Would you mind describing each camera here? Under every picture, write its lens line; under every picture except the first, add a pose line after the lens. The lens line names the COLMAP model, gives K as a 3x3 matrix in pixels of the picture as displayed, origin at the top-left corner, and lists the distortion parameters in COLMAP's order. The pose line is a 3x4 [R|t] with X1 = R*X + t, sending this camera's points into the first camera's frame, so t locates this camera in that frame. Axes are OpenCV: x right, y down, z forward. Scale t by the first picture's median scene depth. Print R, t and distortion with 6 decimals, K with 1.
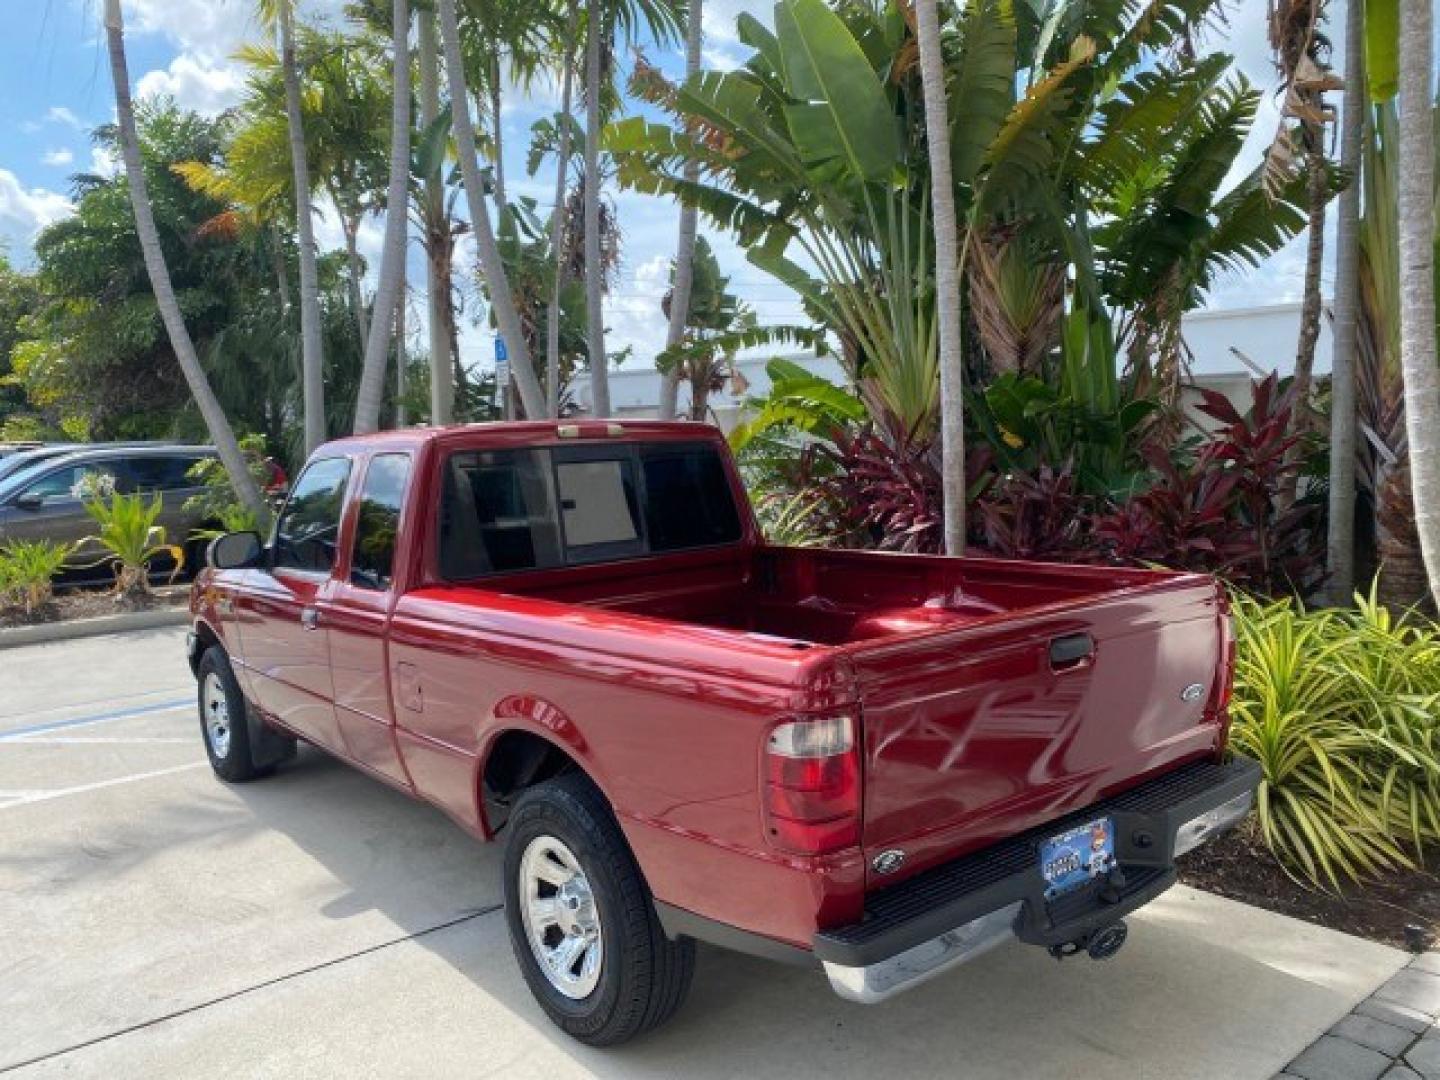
lens RADIAL K [[1104.3, 0, 721.5], [0, 1104.3, 543.0], [0, 0, 1]] dist [0.026546, -0.029587]
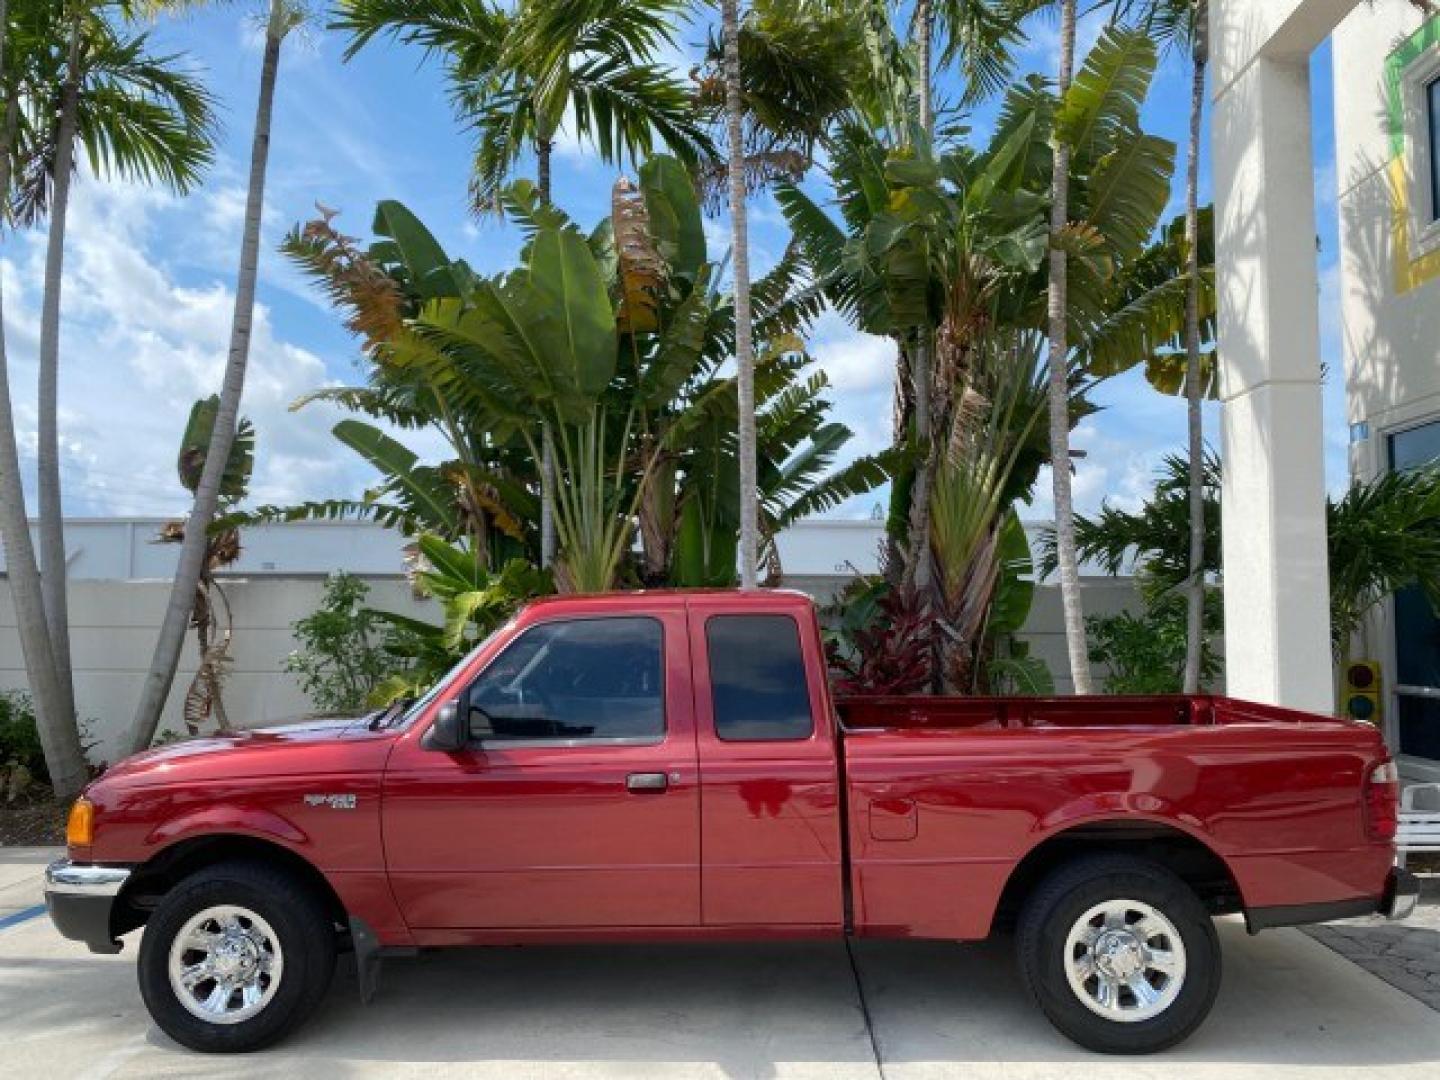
lens RADIAL K [[1112.1, 0, 719.6], [0, 1112.1, 536.9], [0, 0, 1]] dist [0.004916, -0.001046]
pose [[0.653632, 0.081860, 0.752372, -0.723528], [0.055177, 0.986333, -0.155252, 0.006951], [-0.754798, 0.142991, 0.640182, 0.203687]]
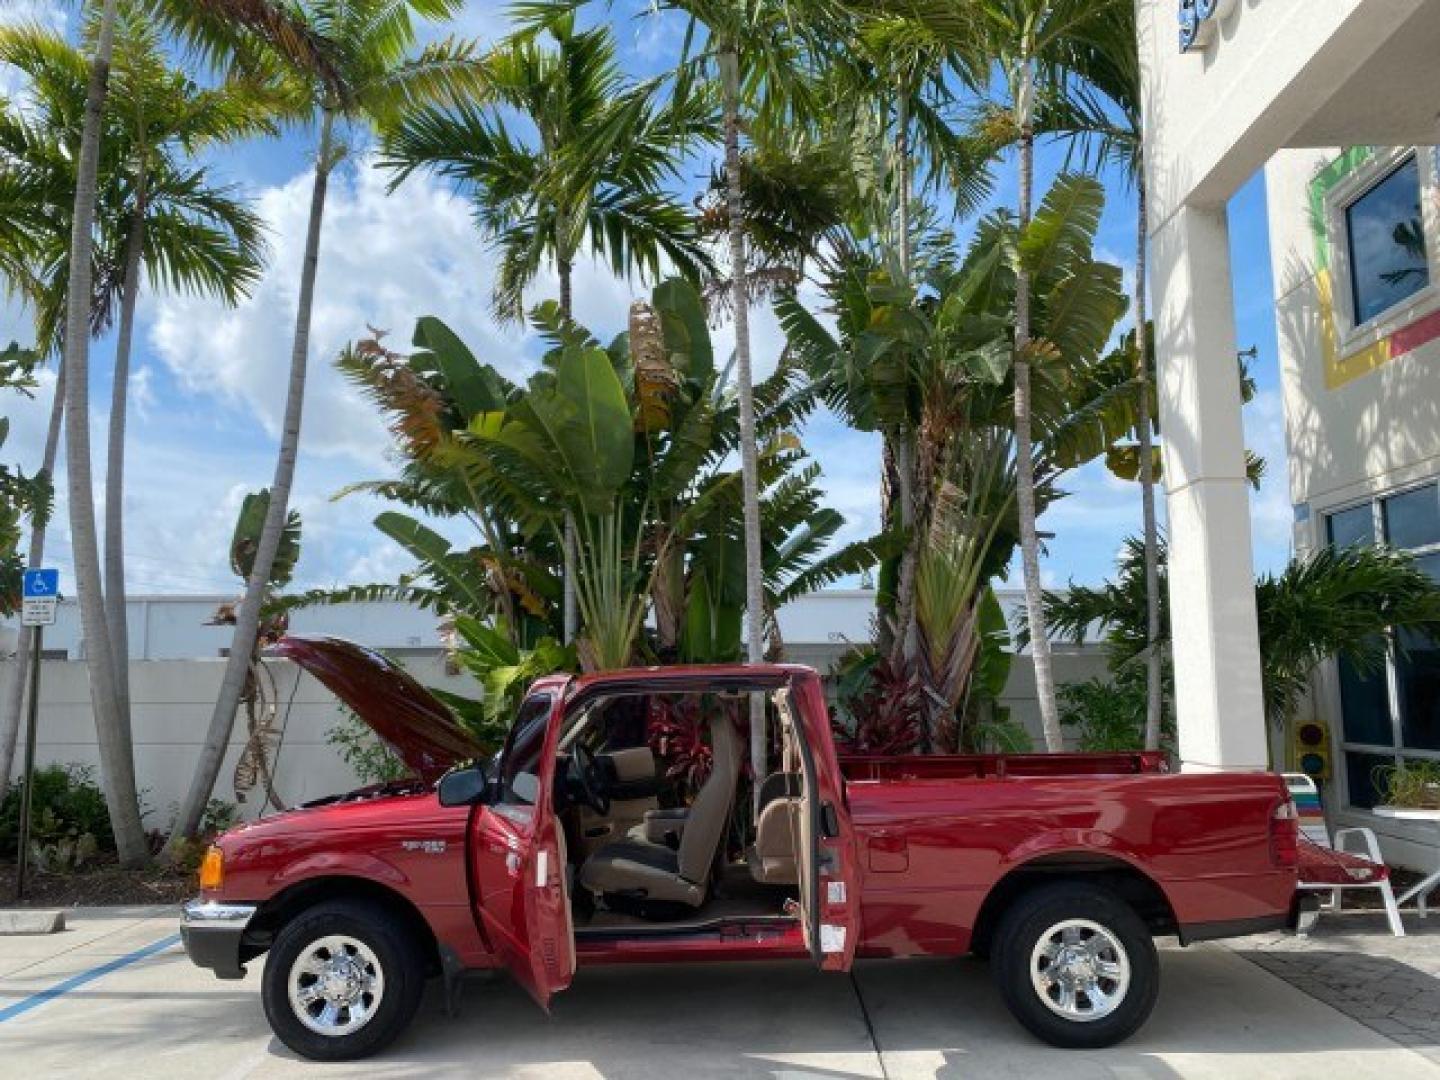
lens RADIAL K [[1102.7, 0, 717.5], [0, 1102.7, 536.7], [0, 0, 1]] dist [0.012814, -0.005267]
pose [[0.650298, 0.120584, 0.750048, -0.844574], [0.067452, 0.974257, -0.215111, 0.014262], [-0.756679, 0.190478, 0.625424, 0.127233]]
